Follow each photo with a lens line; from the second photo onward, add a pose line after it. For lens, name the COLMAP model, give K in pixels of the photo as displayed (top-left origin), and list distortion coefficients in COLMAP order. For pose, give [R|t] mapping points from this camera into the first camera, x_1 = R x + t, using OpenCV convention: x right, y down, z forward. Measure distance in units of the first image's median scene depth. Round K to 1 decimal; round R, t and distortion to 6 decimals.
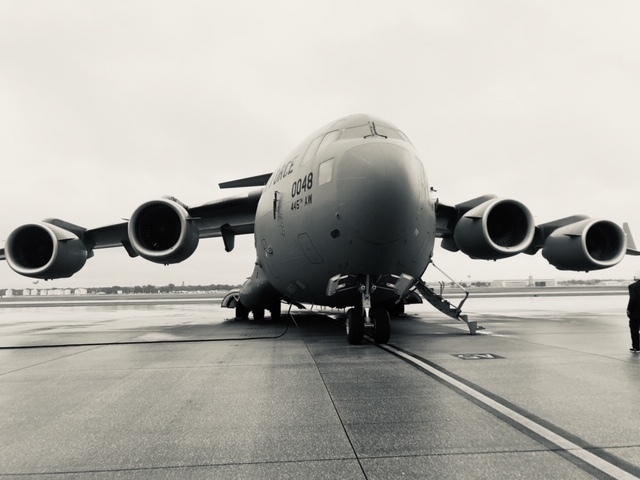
lens RADIAL K [[518.8, 0, 318.7], [0, 518.8, 240.7], [0, 0, 1]] dist [-0.006782, -0.001591]
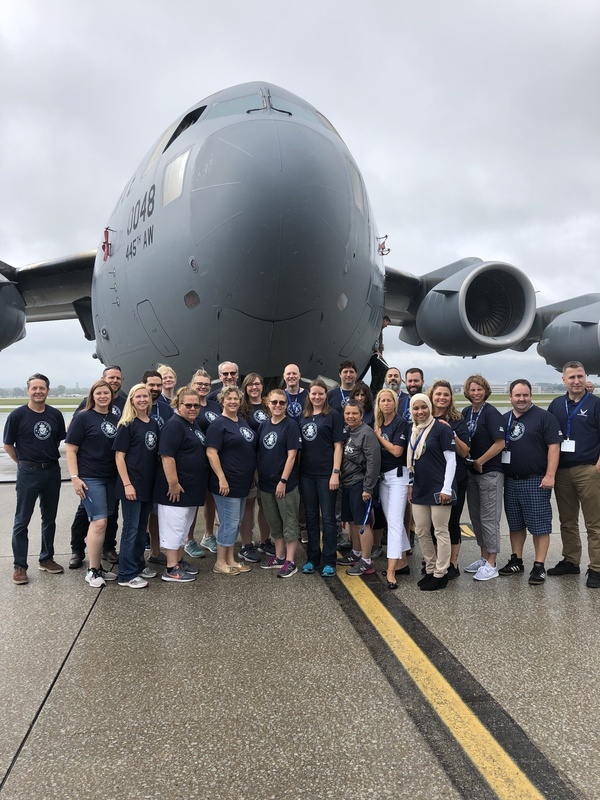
lens RADIAL K [[655.1, 0, 301.2], [0, 655.1, 400.1], [0, 0, 1]] dist [0.011232, 0.002389]
pose [[0.996916, 0.006545, 0.078200, 0.052476], [-0.014407, 0.994843, 0.100402, 0.011885], [-0.077139, -0.101219, 0.991869, 0.178750]]
